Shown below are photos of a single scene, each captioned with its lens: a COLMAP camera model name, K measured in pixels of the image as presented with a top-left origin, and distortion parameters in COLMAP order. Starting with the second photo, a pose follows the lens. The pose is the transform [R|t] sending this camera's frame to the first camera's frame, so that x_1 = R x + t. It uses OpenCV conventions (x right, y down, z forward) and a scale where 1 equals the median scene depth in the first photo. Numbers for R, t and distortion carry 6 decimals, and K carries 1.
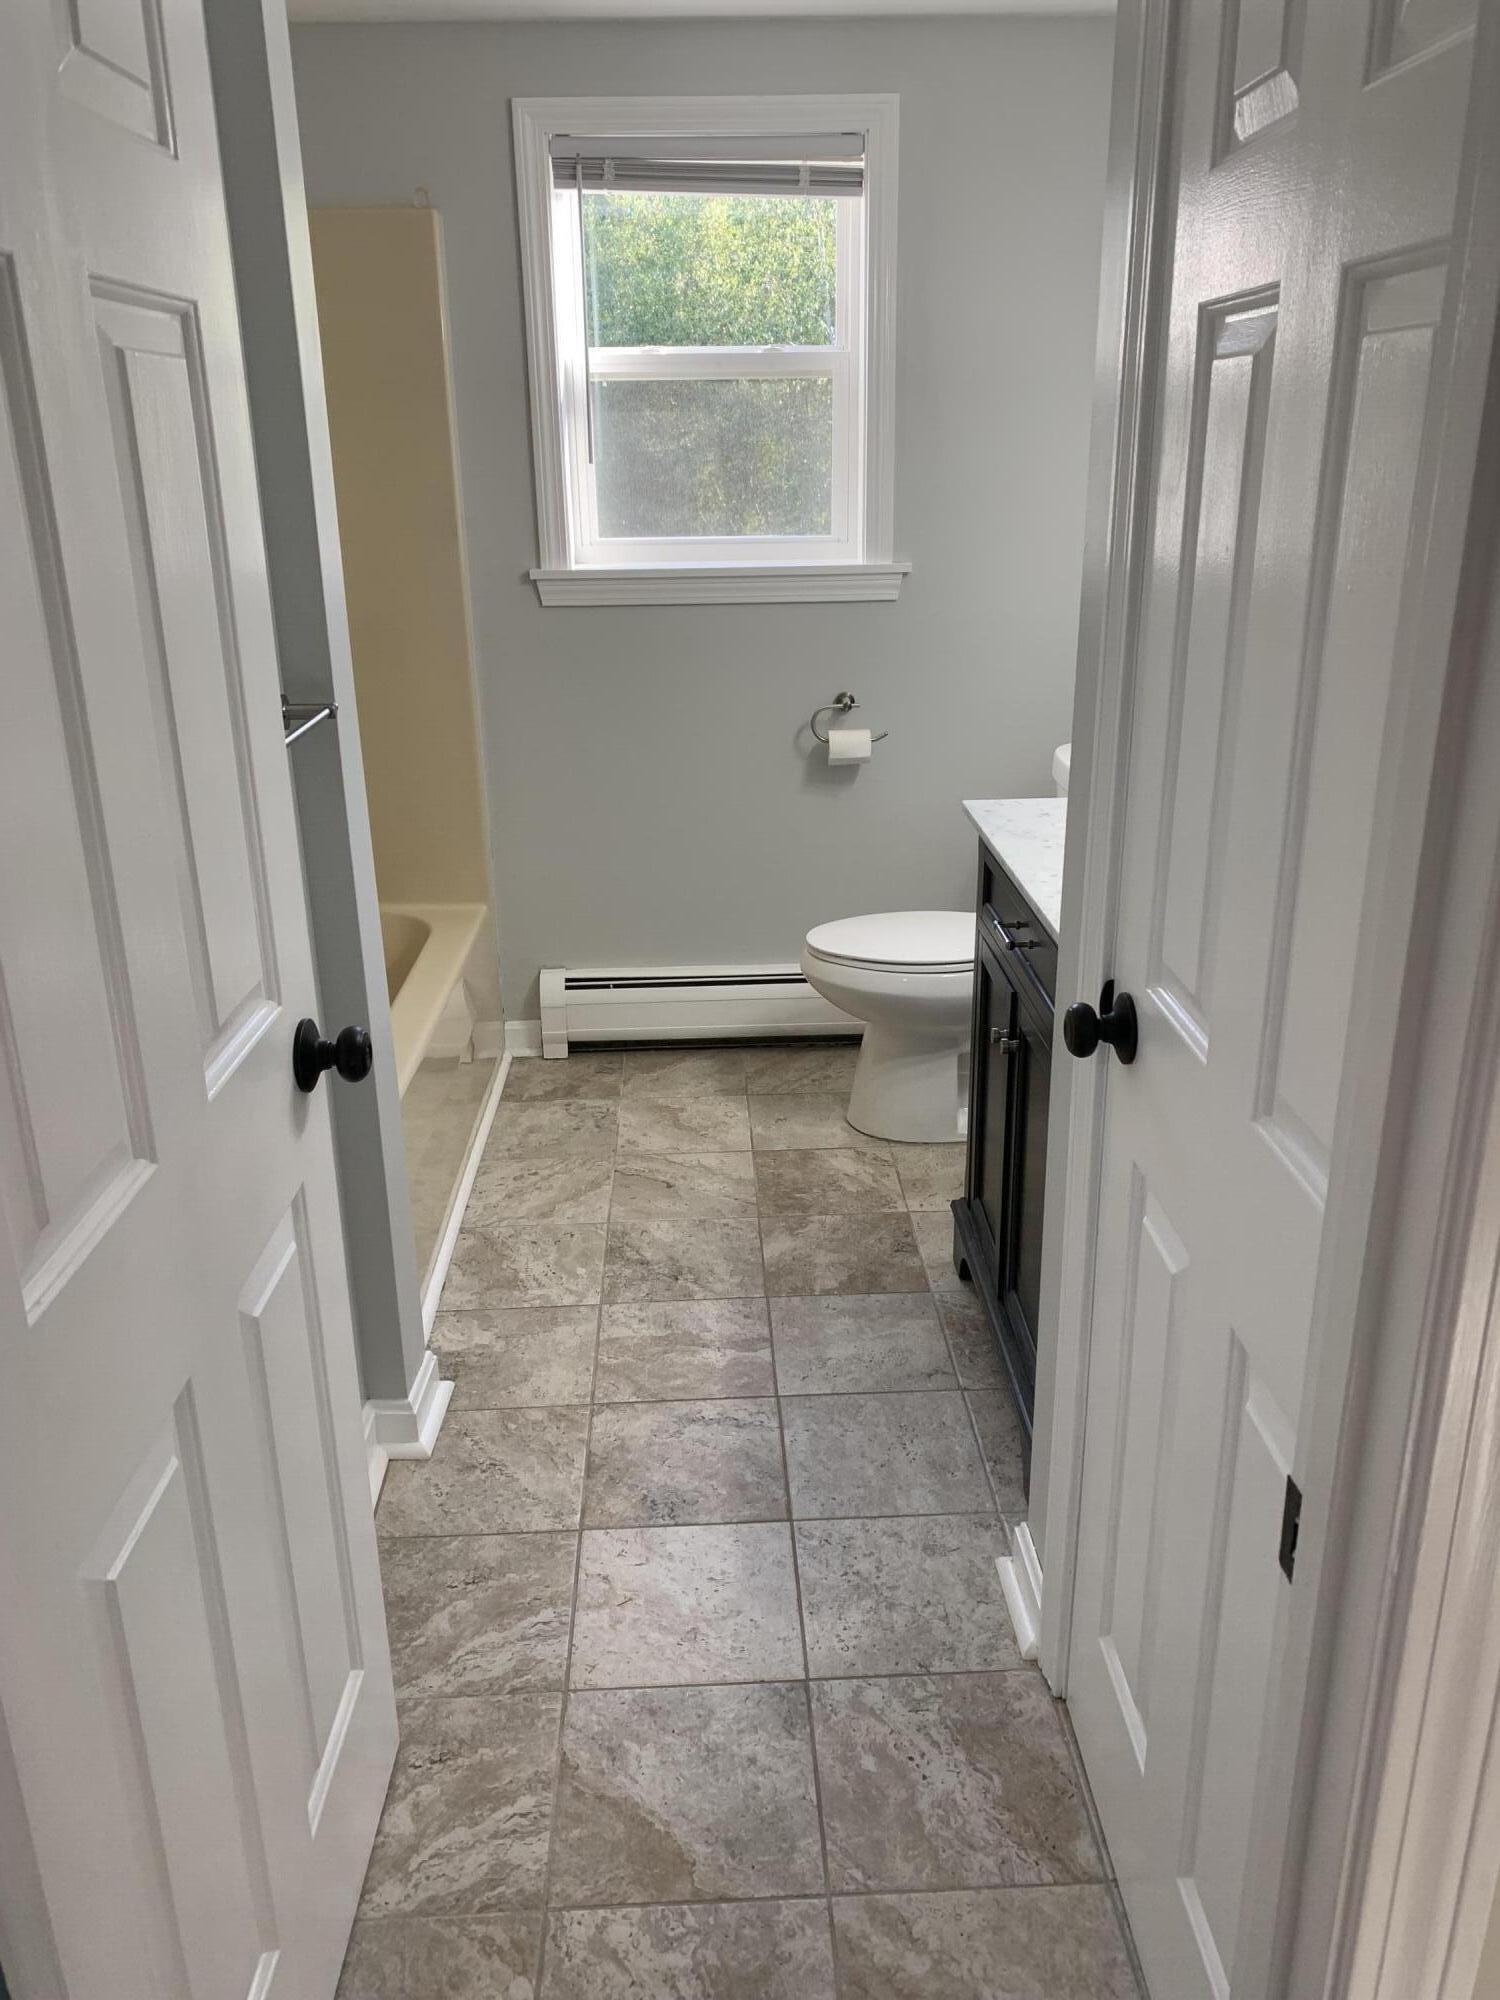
lens RADIAL K [[1529.6, 0, 763.7], [0, 1529.6, 991.4], [0, 0, 1]] dist [0.038139, -0.039651]
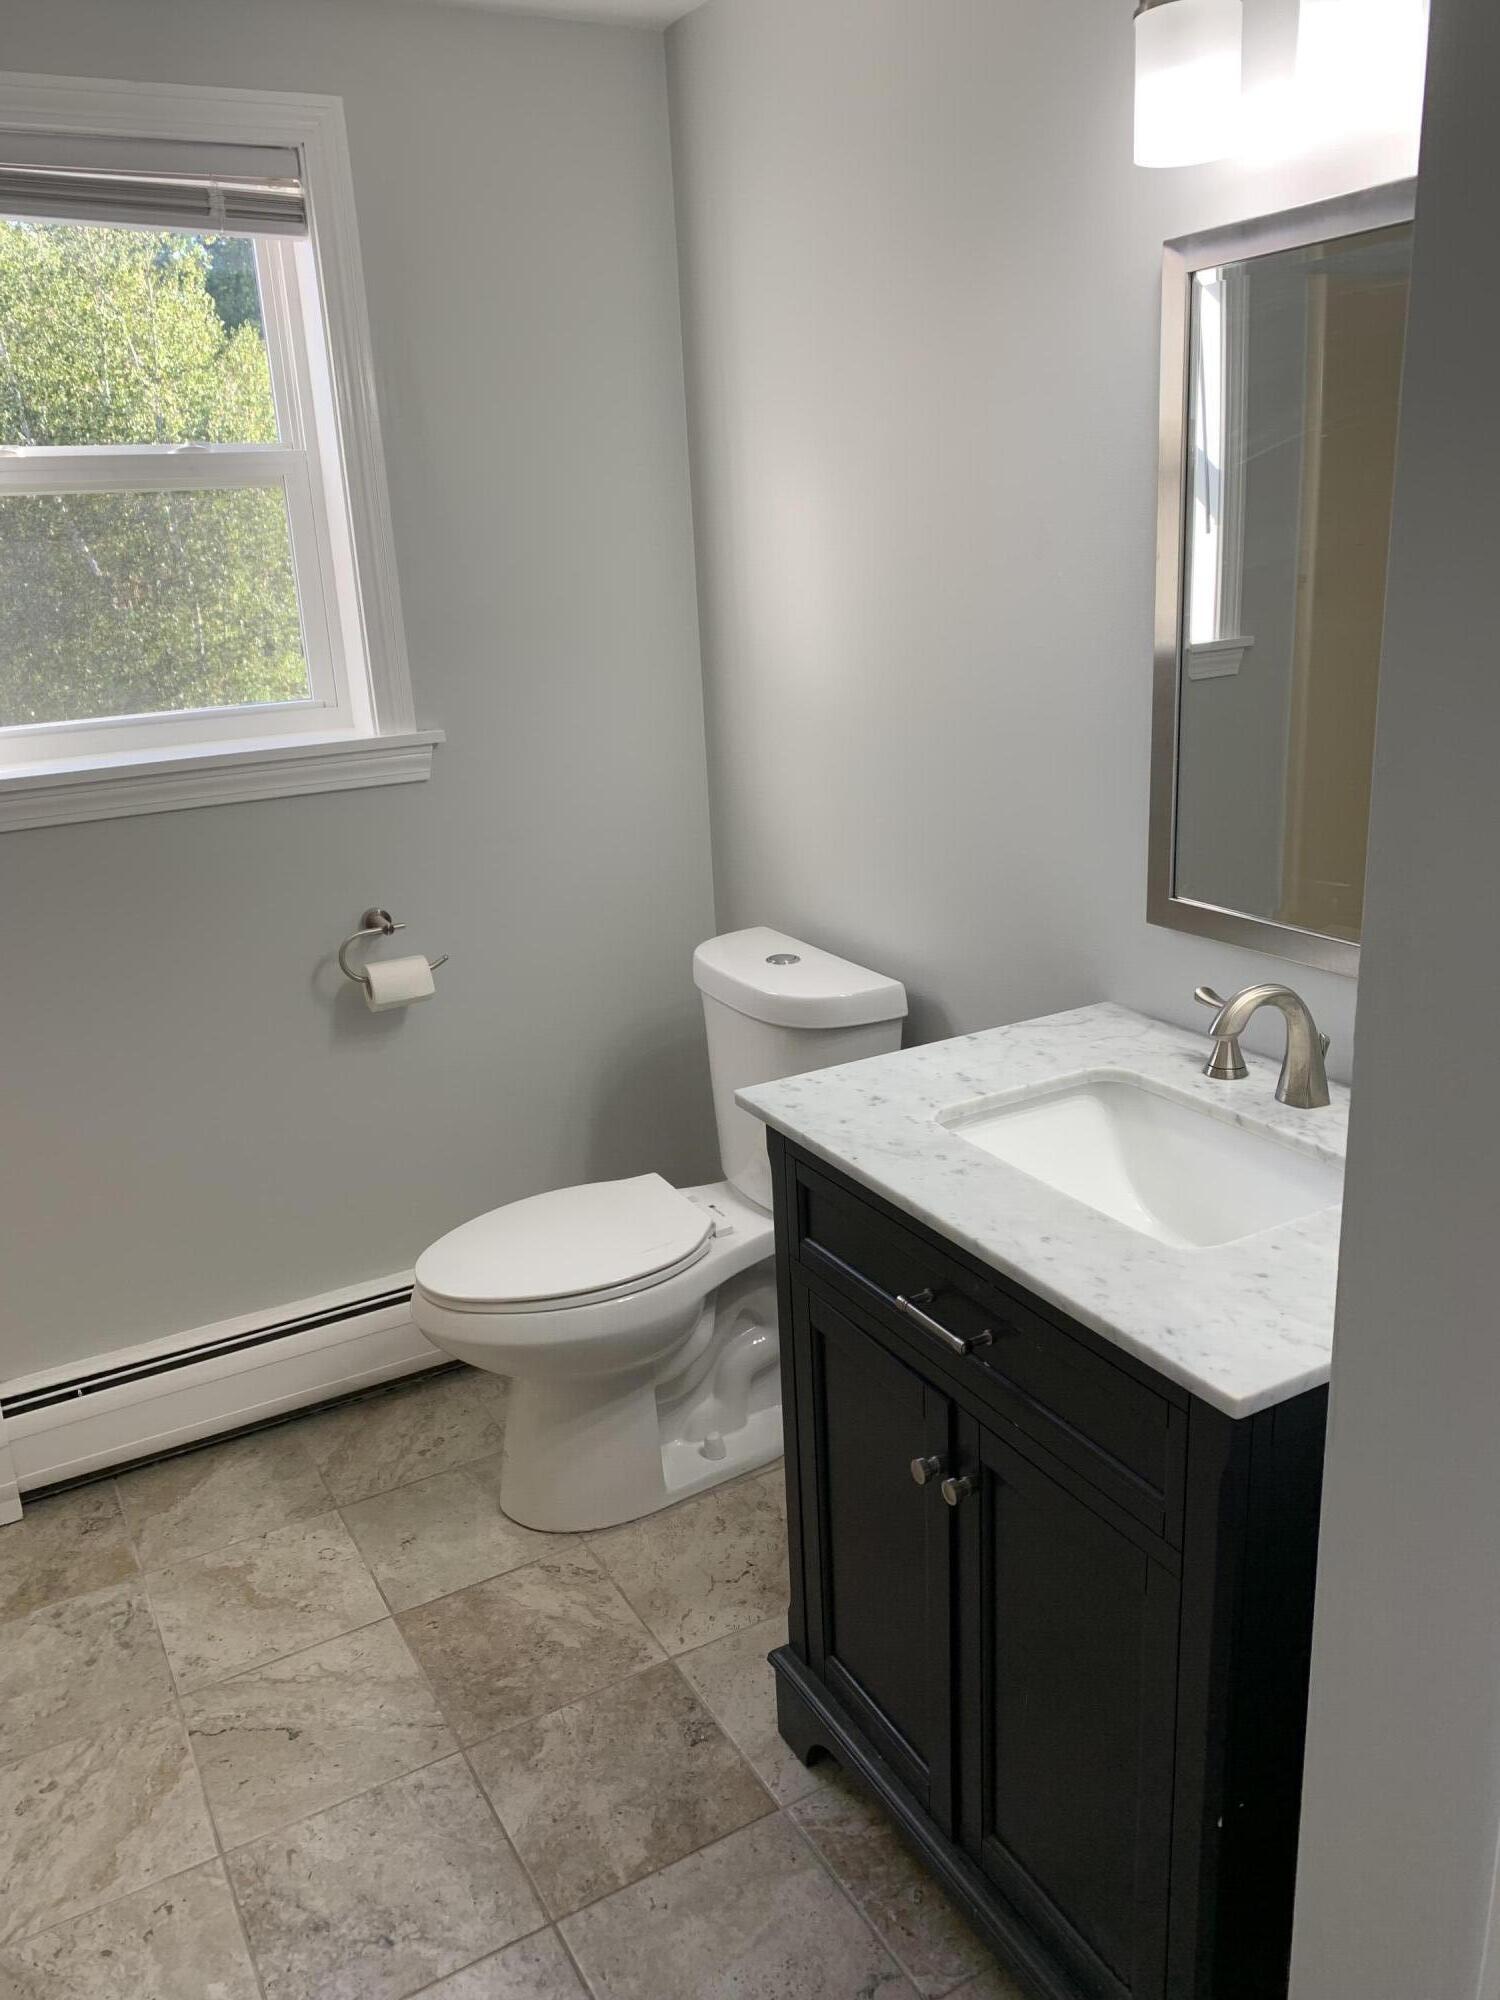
lens RADIAL K [[1529.6, 0, 747.1], [0, 1529.6, 984.2], [0, 0, 1]] dist [0.038139, -0.039651]
pose [[0.892300, -0.163528, 0.420784, -0.108284], [0.191158, 0.981265, -0.024017, -0.121512], [-0.408973, 0.101867, 0.906843, 0.306510]]
